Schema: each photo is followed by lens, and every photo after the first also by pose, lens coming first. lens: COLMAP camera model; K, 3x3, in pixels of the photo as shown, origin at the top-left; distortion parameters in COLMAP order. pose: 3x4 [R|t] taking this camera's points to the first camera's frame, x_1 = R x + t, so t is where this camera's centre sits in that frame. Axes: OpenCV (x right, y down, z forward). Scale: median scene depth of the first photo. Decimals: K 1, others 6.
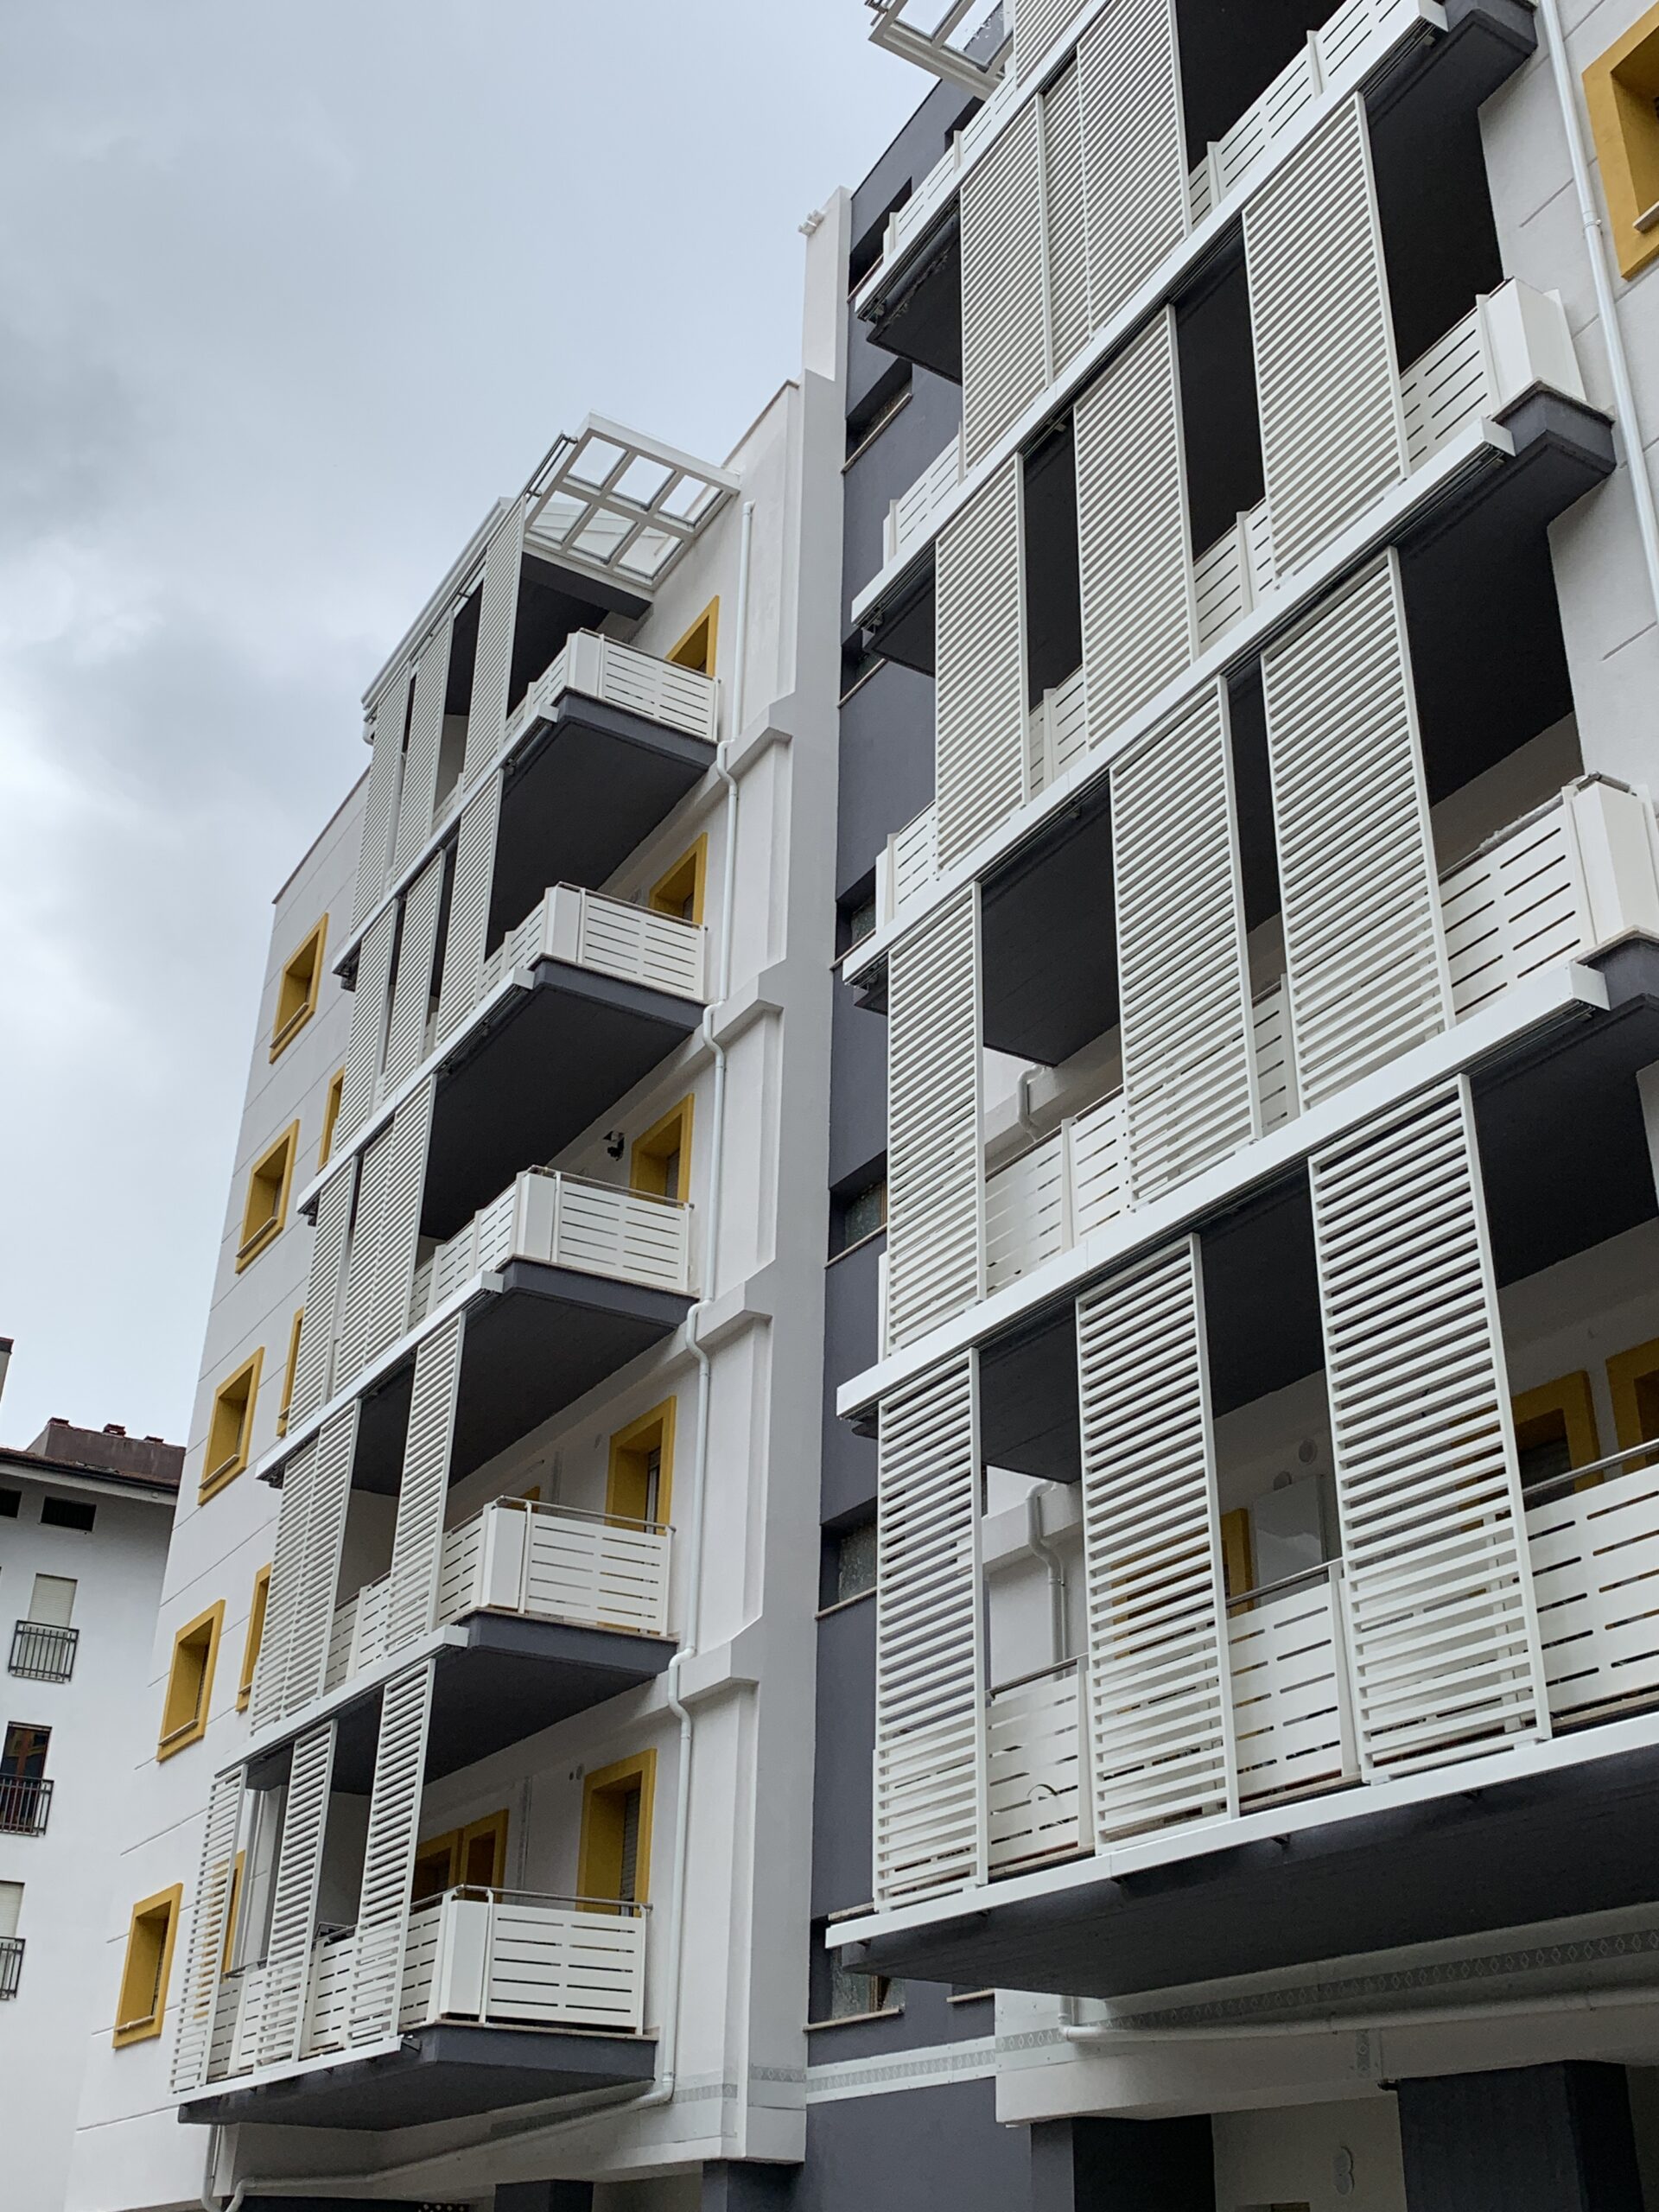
lens RADIAL K [[2446.2, 0, 829.5], [0, 2446.2, 1106.0], [0, 0, 1]] dist [0.037530, -0.008067]
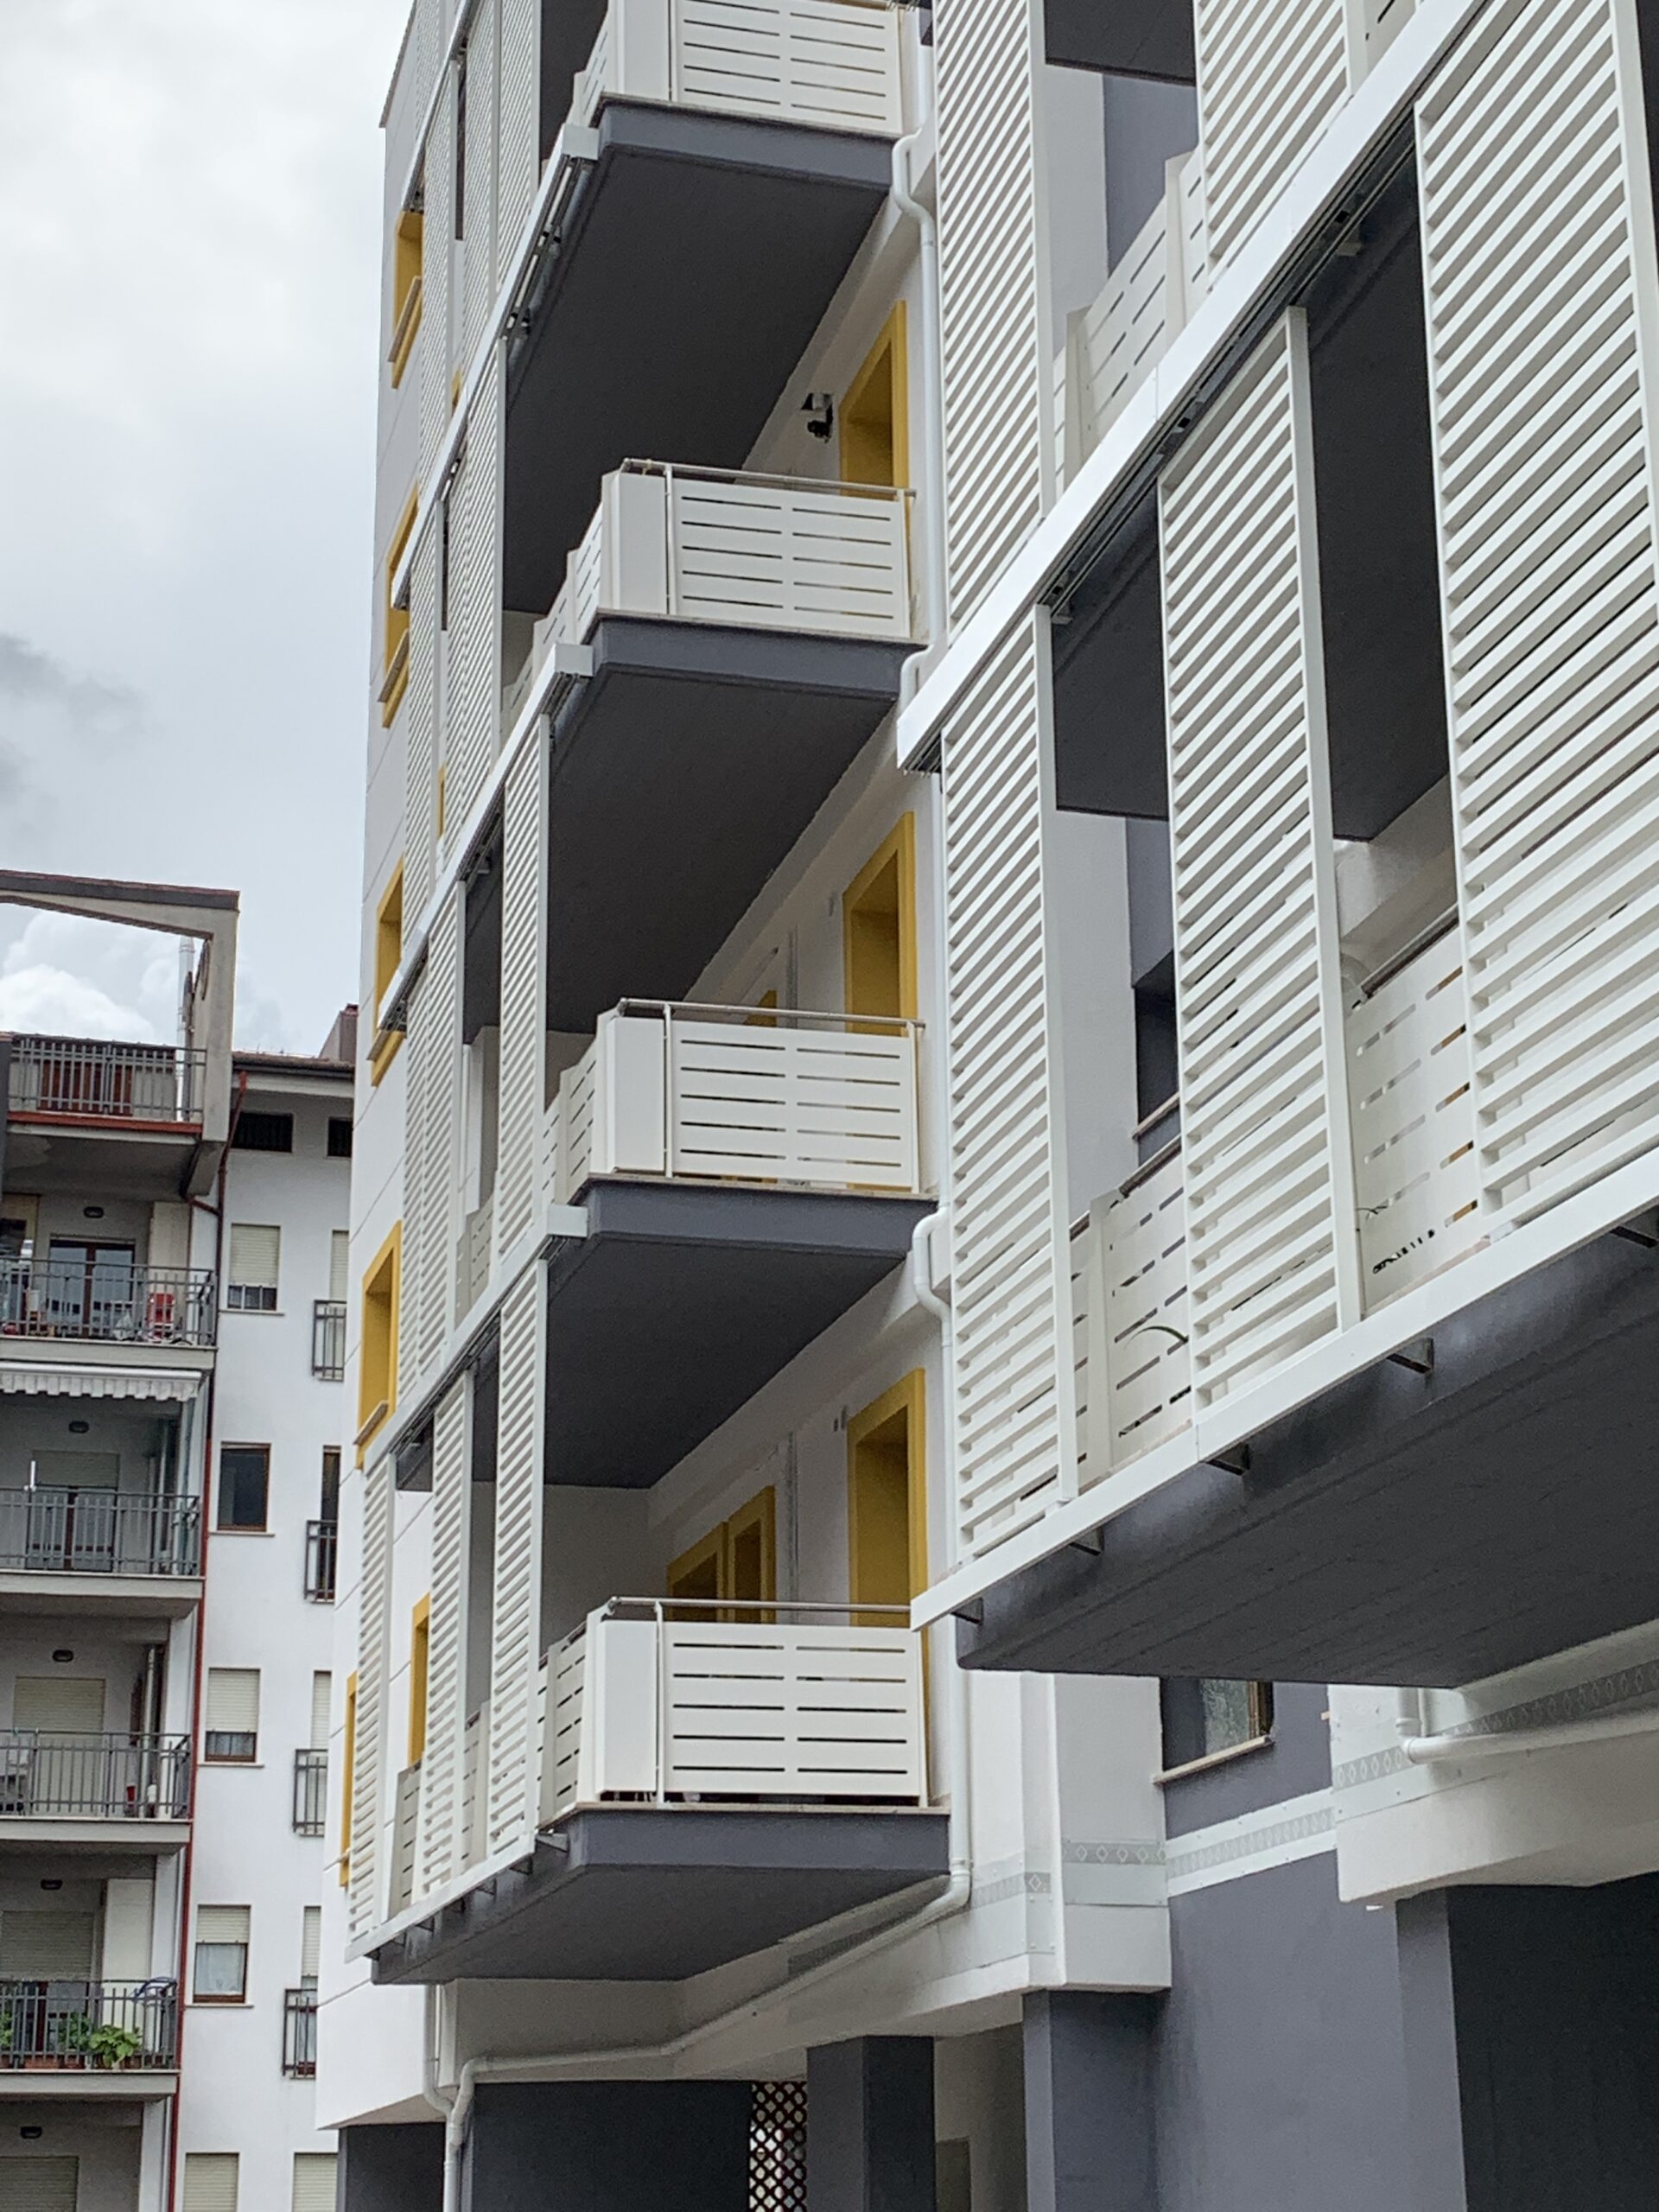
lens RADIAL K [[3776.8, 0, 829.5], [0, 3776.8, 1106.0], [0, 0, 1]] dist [0.569127, -3.126557]
pose [[0.966768, -0.105394, -0.232919, 0.142890], [0.142813, 0.978303, 0.150093, 0.049826], [0.212047, -0.178369, 0.960844, 0.081141]]
